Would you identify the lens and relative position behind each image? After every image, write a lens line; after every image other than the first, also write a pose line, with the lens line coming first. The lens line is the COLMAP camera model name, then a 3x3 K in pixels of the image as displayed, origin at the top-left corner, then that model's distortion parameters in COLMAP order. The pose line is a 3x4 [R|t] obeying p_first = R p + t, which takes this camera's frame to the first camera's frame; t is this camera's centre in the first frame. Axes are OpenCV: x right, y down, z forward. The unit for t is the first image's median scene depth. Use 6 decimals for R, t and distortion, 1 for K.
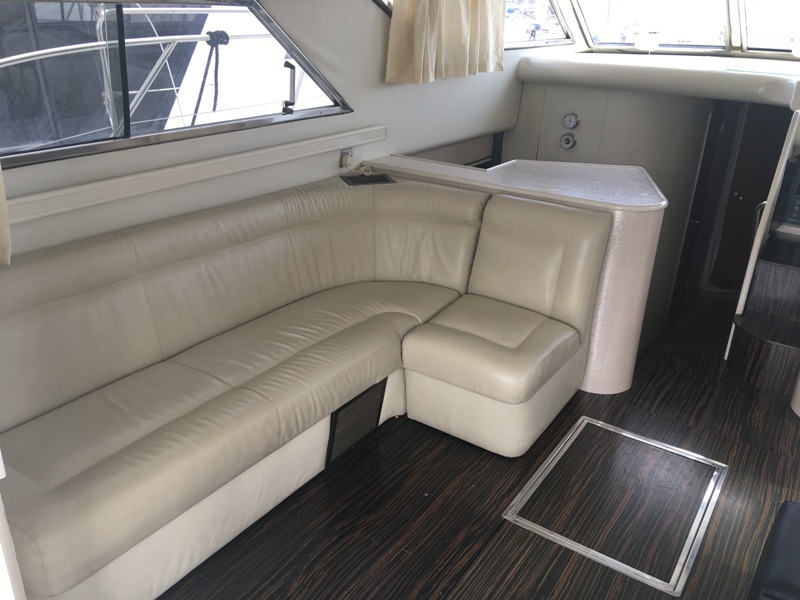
lens RADIAL K [[668.8, 0, 400.0], [0, 668.8, 300.0], [0, 0, 1]] dist [0.101722, -0.176729]
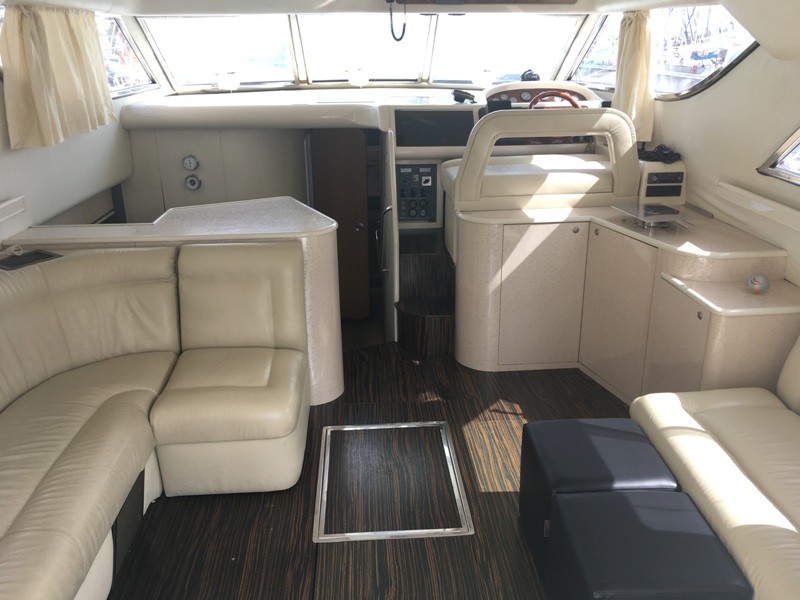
lens RADIAL K [[668.8, 0, 400.0], [0, 668.8, 300.0], [0, 0, 1]] dist [0.101722, -0.176729]
pose [[0.790225, -0.250854, 0.559122, -0.177231], [0.275054, 0.960502, 0.042194, -0.034223], [-0.547622, 0.120446, 0.828011, 0.015012]]
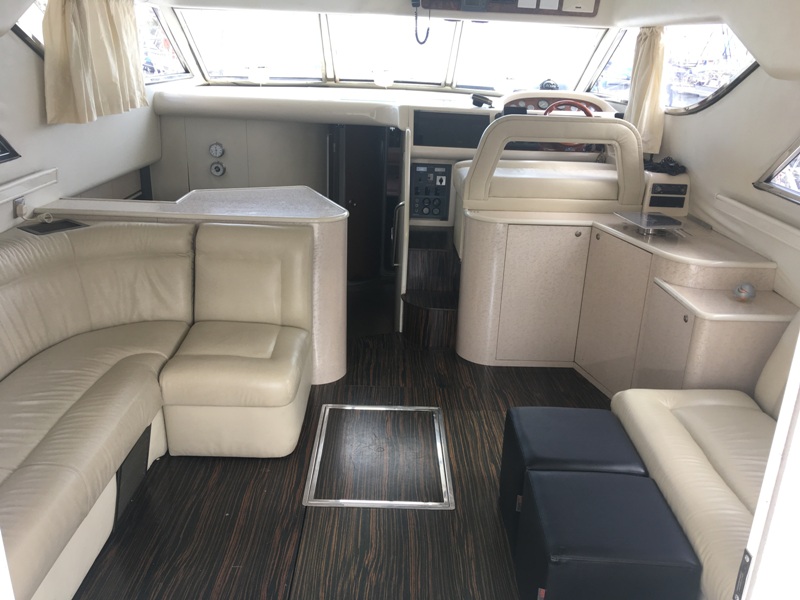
lens RADIAL K [[668.8, 0, 400.0], [0, 668.8, 300.0], [0, 0, 1]] dist [0.101722, -0.176729]
pose [[0.820717, -0.194891, 0.537067, -0.189234], [0.213939, 0.976462, 0.027409, -0.003604], [-0.529768, 0.092405, 0.843094, -0.038937]]
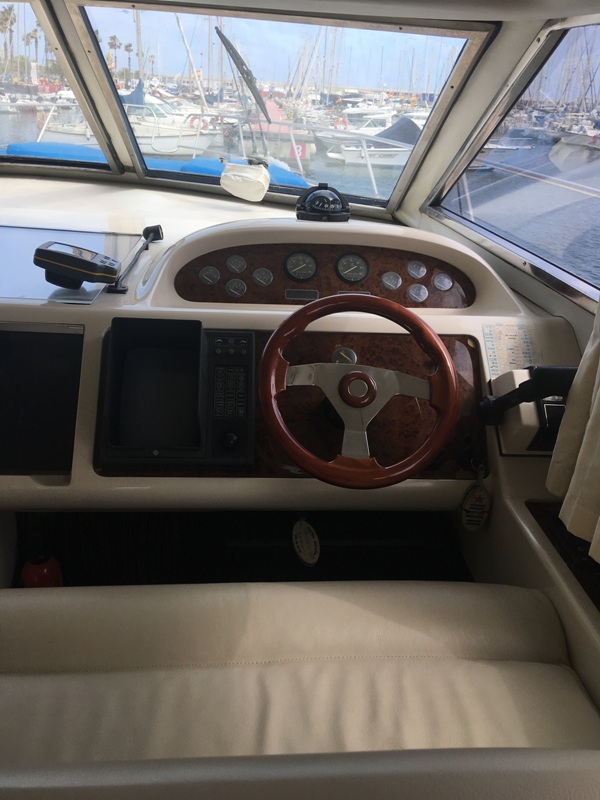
lens RADIAL K [[668.8, 0, 300.0], [0, 668.8, 400.0], [0, 0, 1]] dist [0.101722, -0.176729]
pose [[0.788428, -0.251707, 0.561270, 0.722691], [0.233198, 0.966643, 0.105924, -0.295165], [-0.569210, 0.047374, 0.820826, 0.665974]]
